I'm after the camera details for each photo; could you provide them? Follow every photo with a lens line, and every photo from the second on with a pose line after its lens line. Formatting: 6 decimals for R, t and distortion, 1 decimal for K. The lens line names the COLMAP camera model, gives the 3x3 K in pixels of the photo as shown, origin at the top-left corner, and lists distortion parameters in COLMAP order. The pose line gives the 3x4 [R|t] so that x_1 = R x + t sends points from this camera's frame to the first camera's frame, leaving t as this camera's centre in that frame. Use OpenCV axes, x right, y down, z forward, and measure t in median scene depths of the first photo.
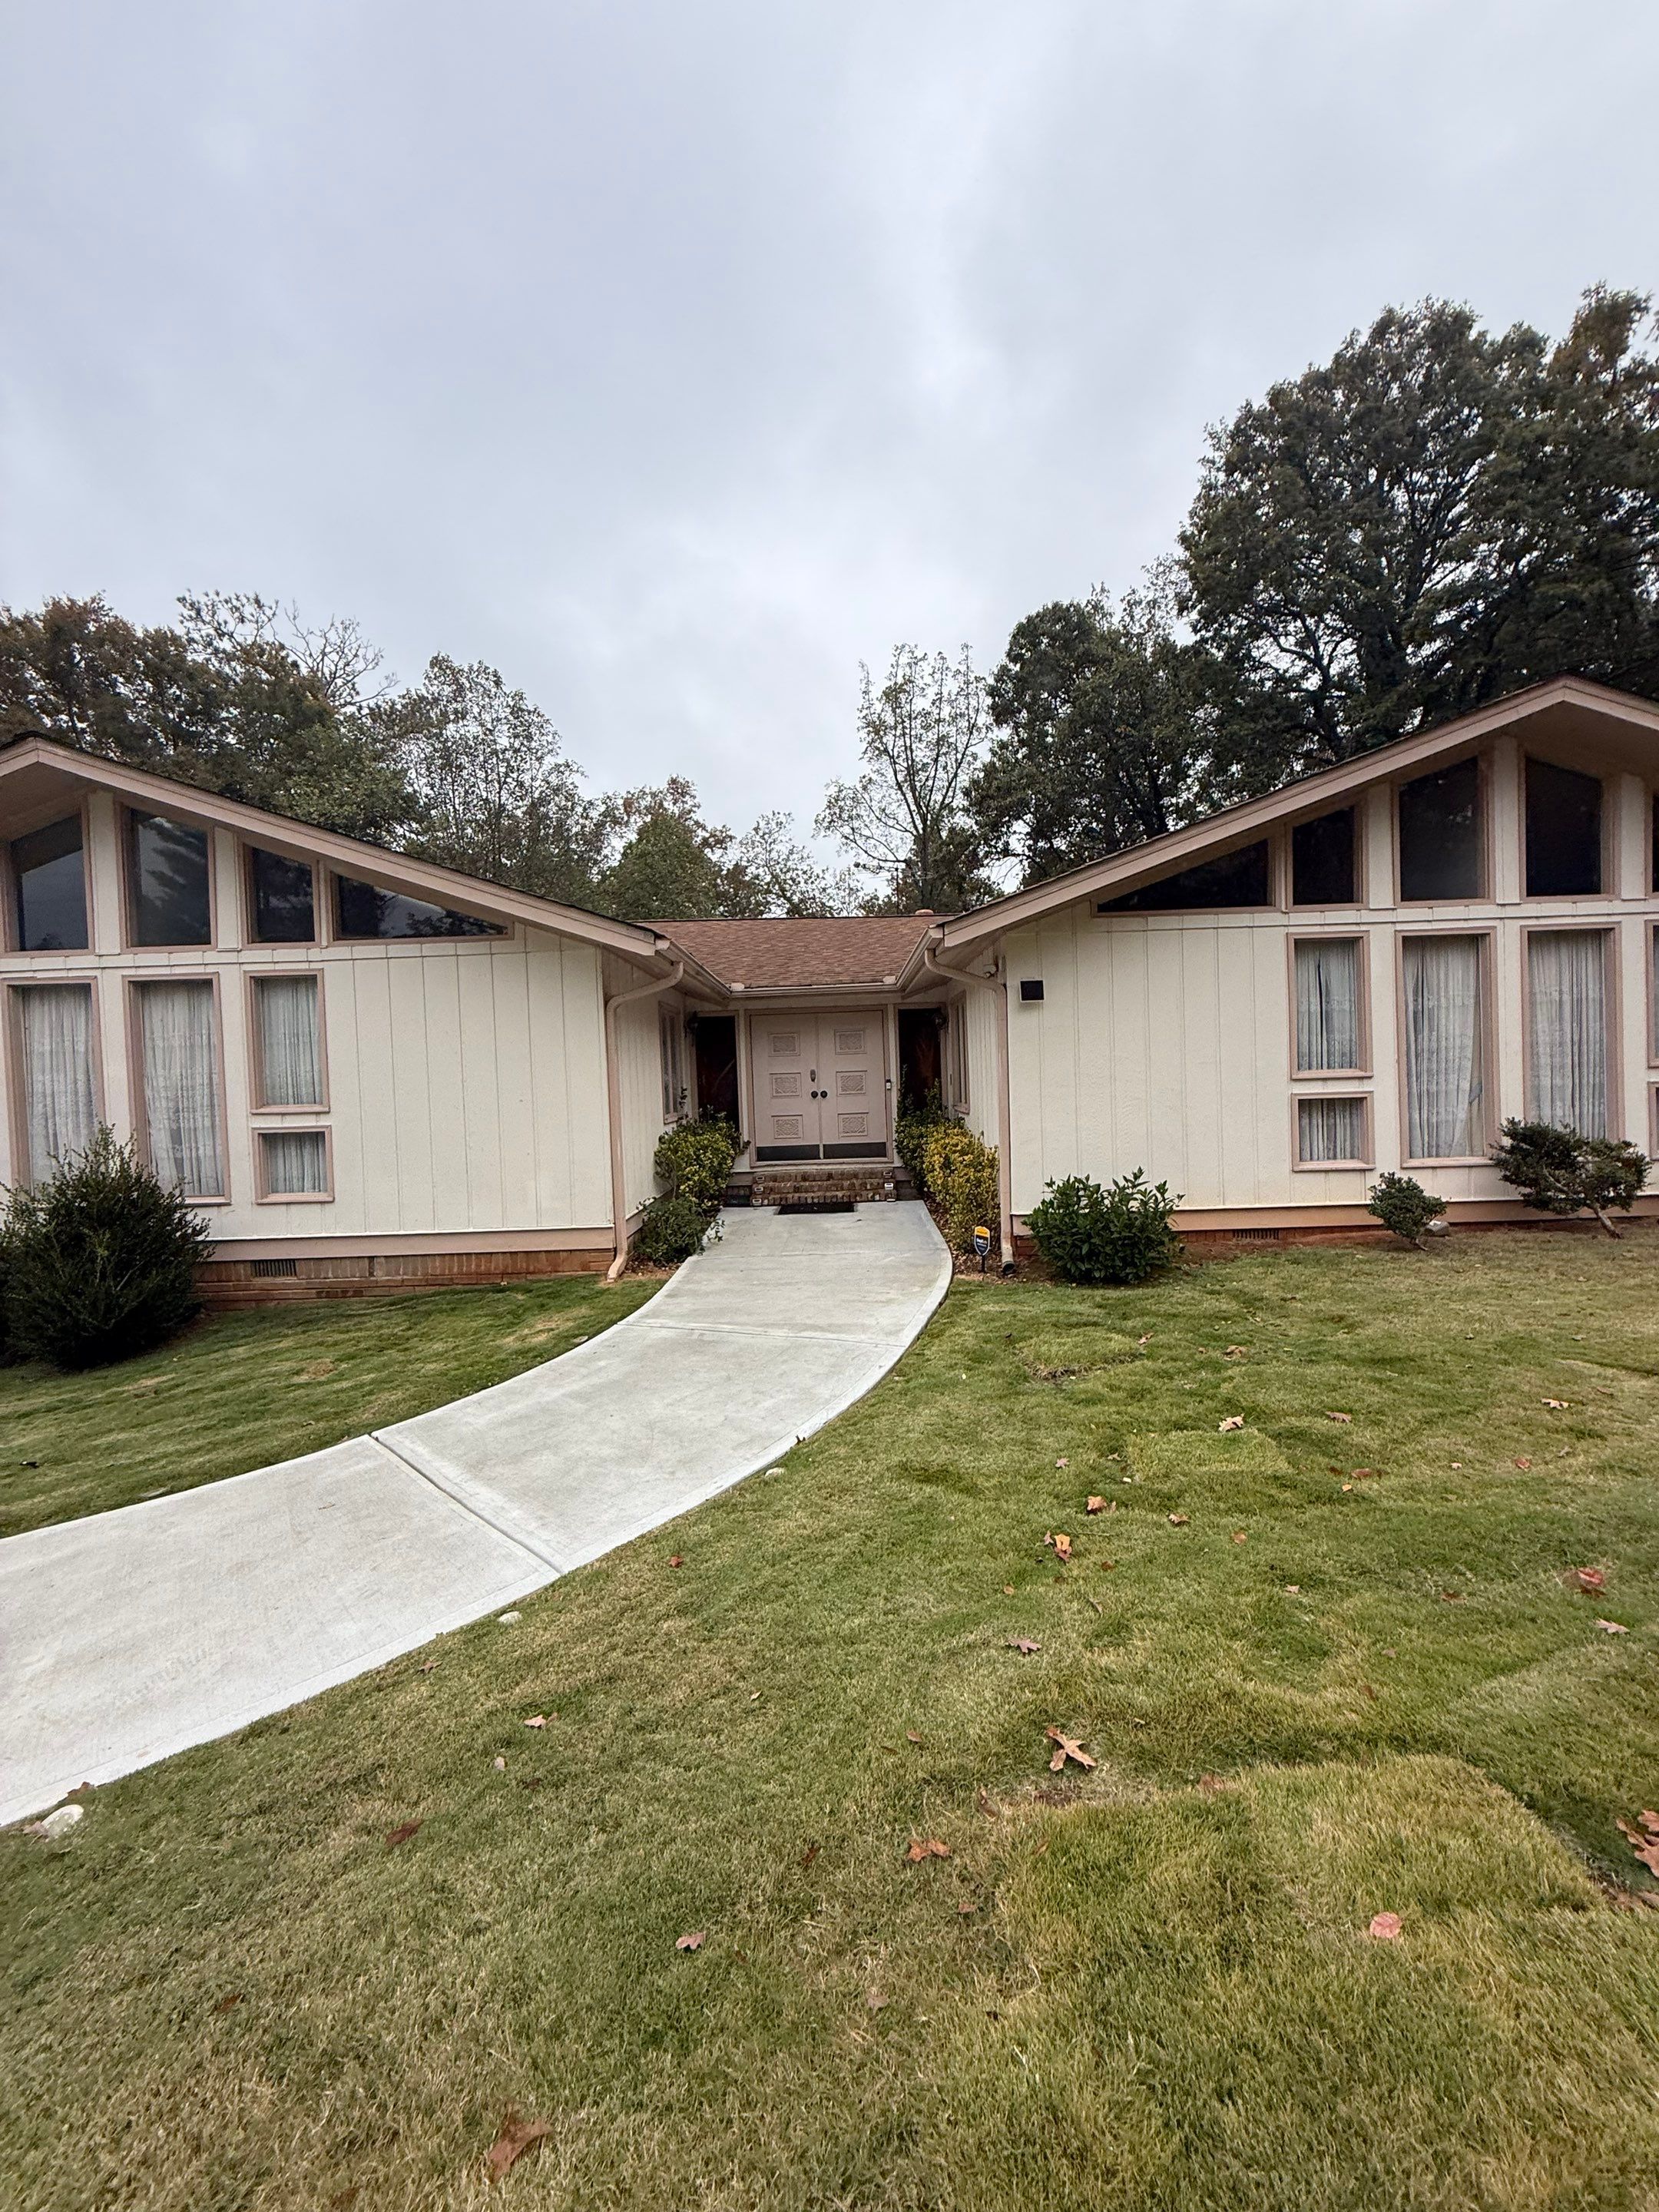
lens RADIAL K [[861.3, 0, 829.5], [0, 861.3, 1106.0], [0, 0, 1]] dist [0.000263, -0.000013]
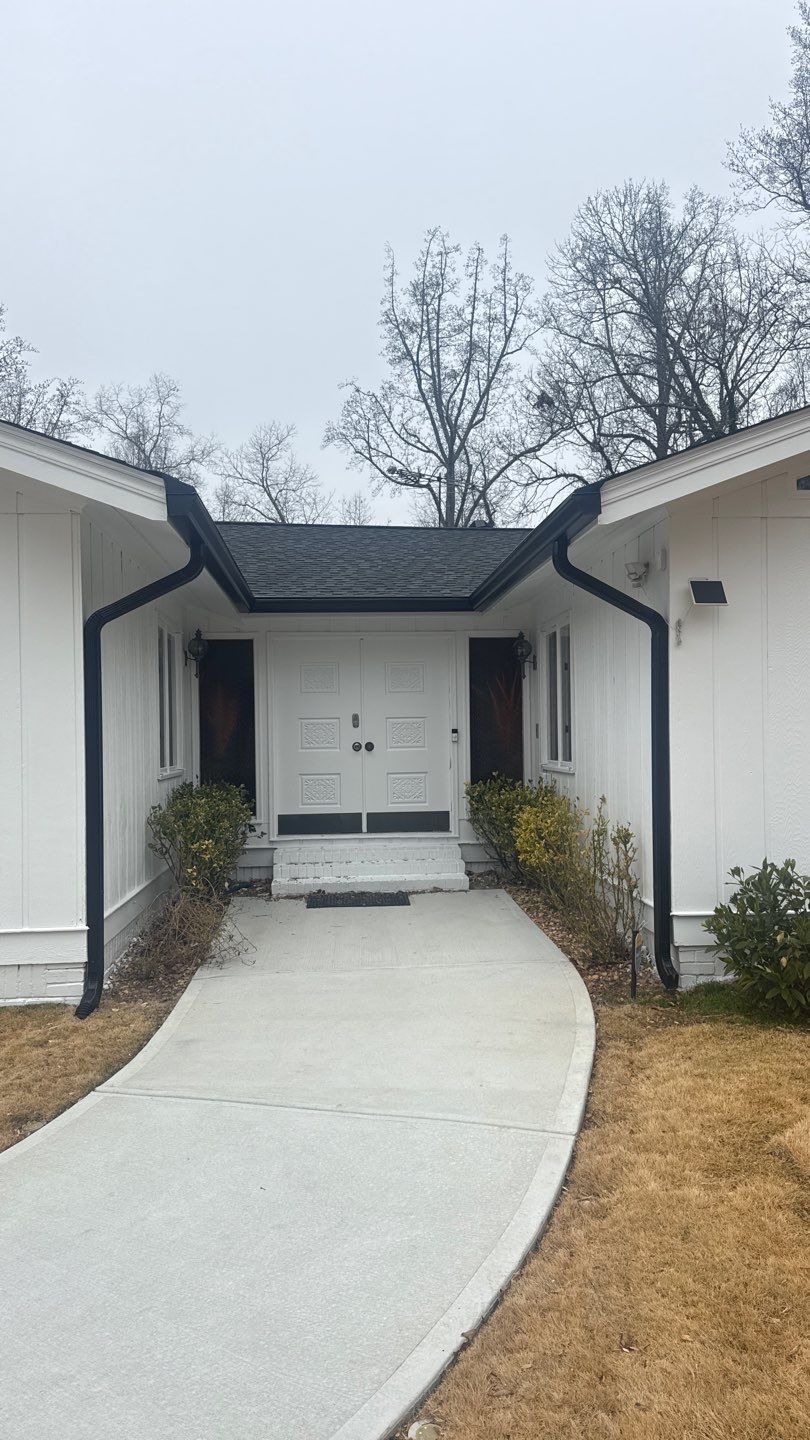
lens RADIAL K [[1007.6, 0, 405.0], [0, 1007.6, 720.0], [0, 0, 1]] dist [0.063413, -0.049799]
pose [[0.996991, 0.019968, 0.074903, -0.042095], [-0.016015, 0.998466, -0.052997, 0.009800], [-0.075847, 0.051638, 0.995781, 0.118621]]
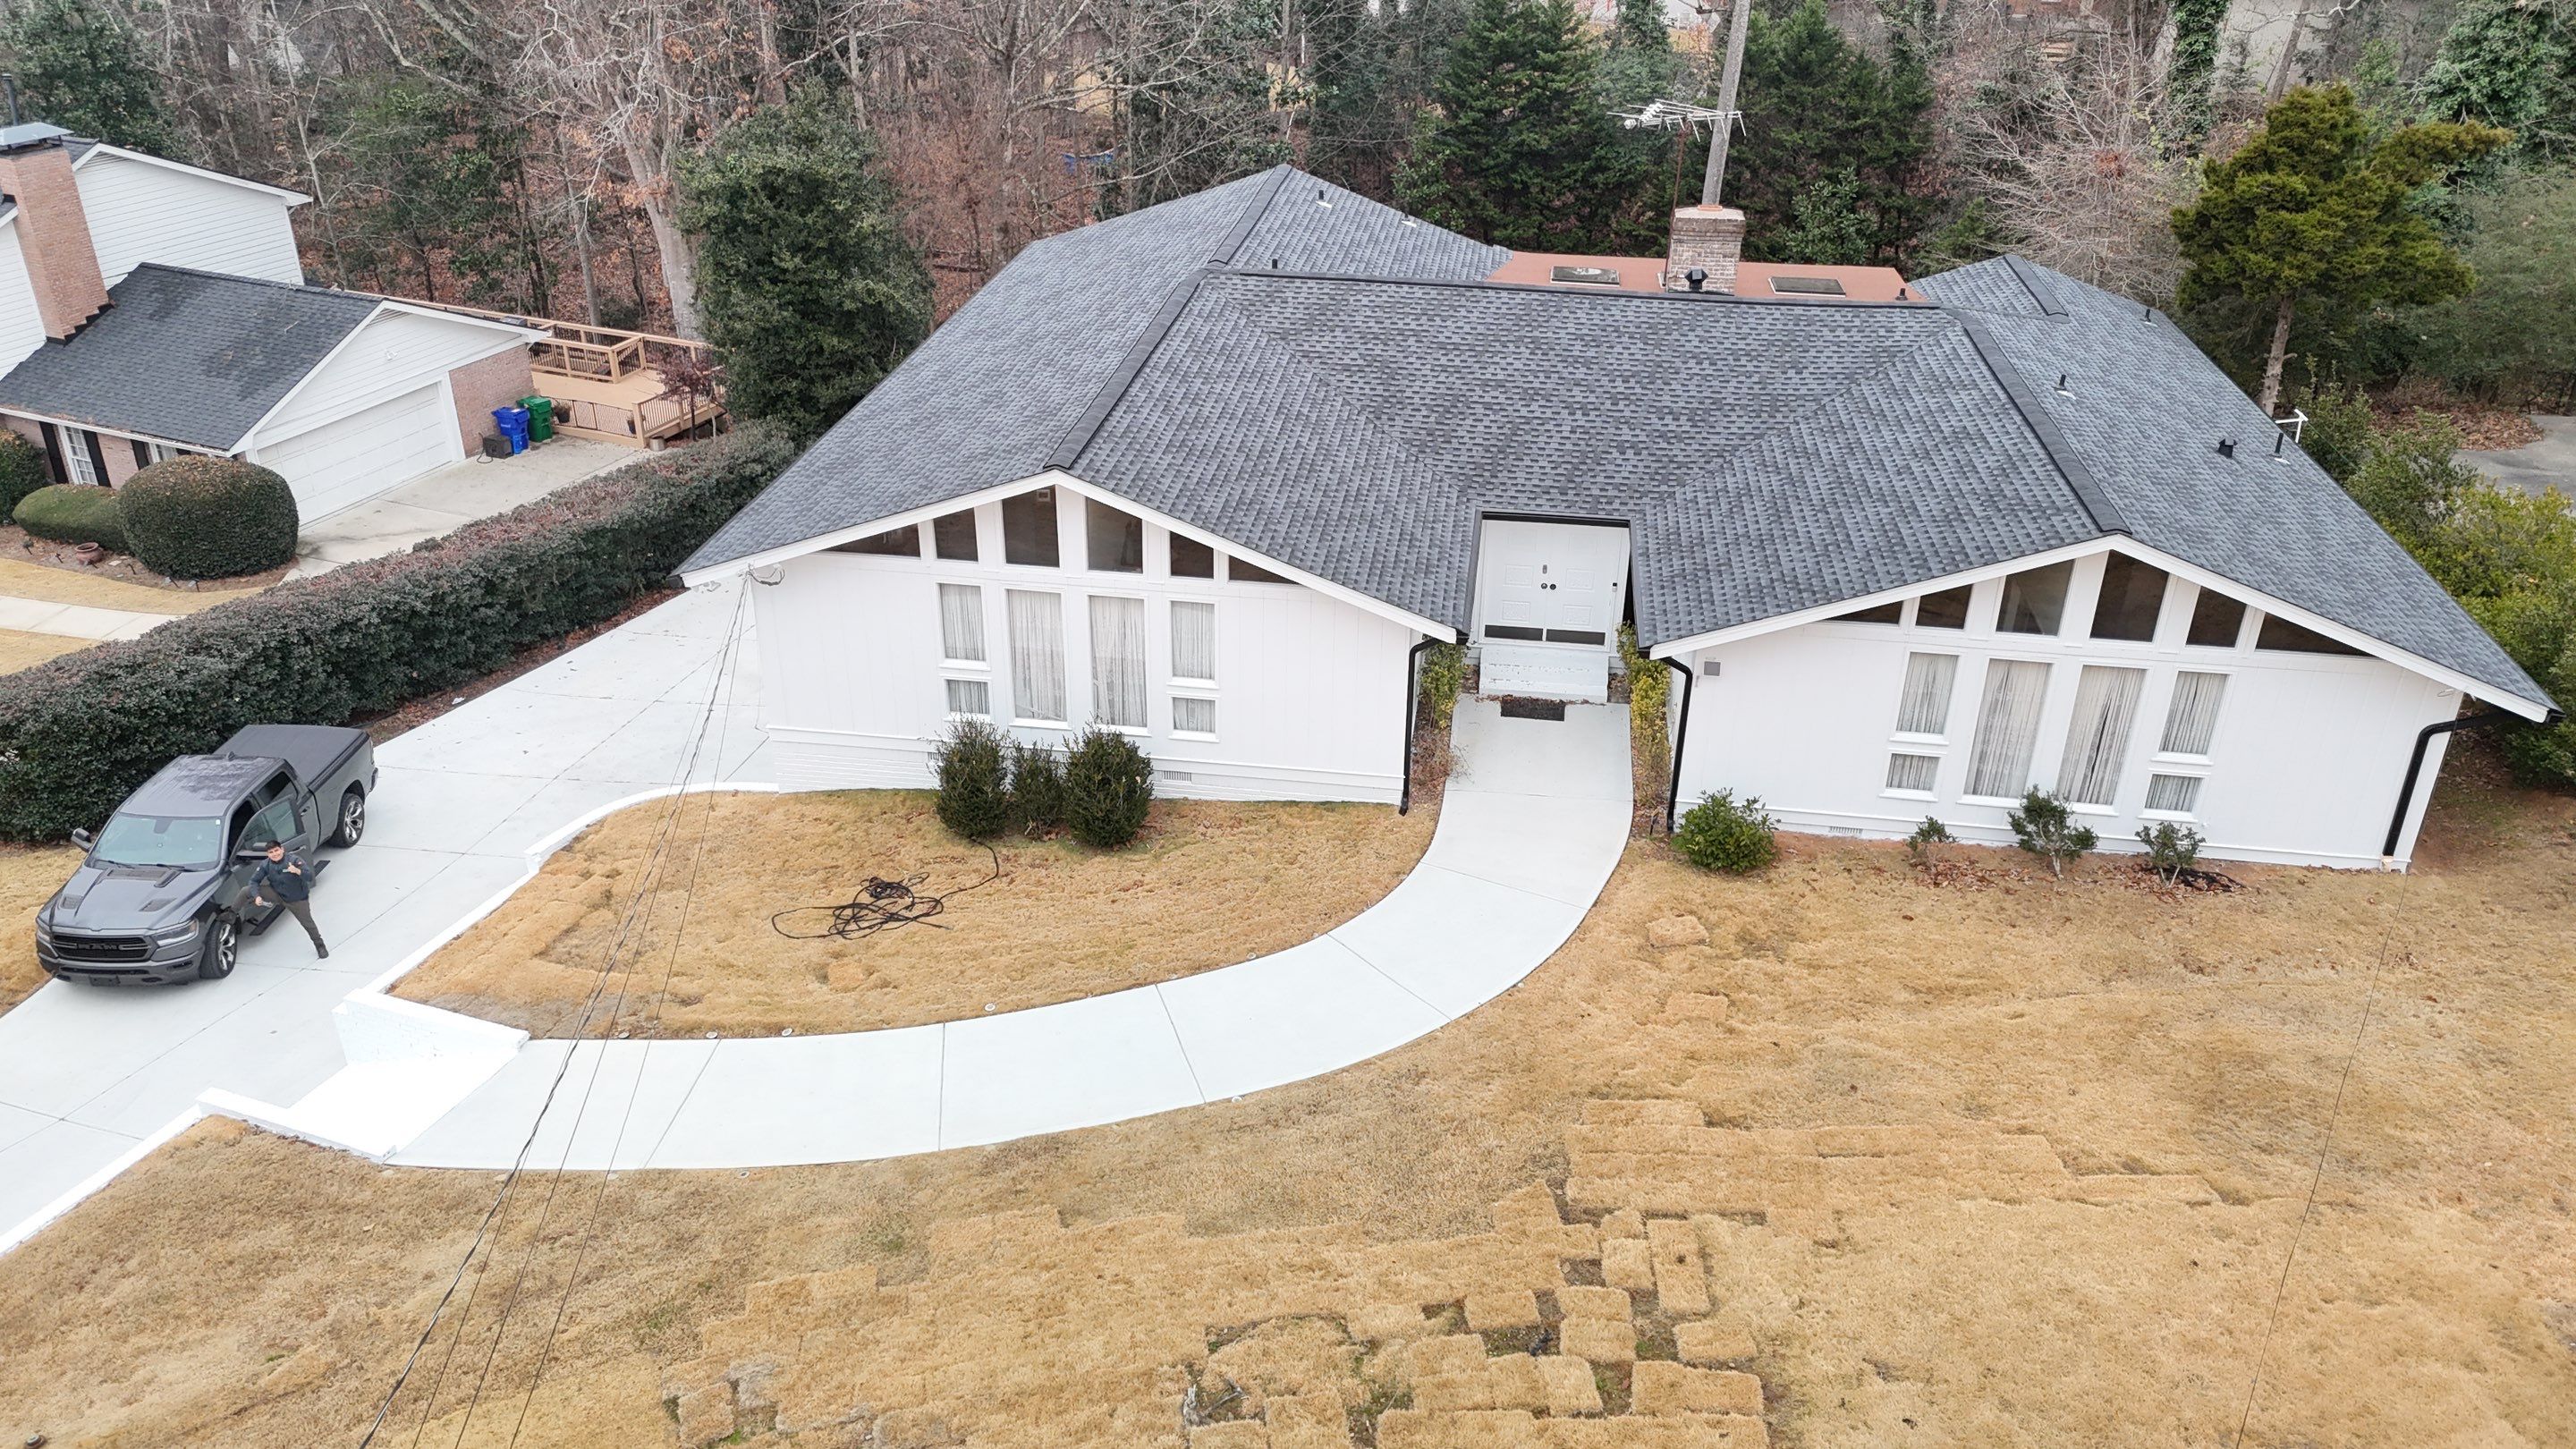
lens RADIAL K [[1802.4, 0, 1288.0], [0, 1802.4, 724.5], [0, 0, 1]] dist [0.063413, -0.049799]
pose [[0.990671, 0.099451, -0.093168, -0.104758], [-0.050858, 0.904098, 0.424288, -0.766868], [0.126429, -0.415592, 0.900722, -1.093131]]
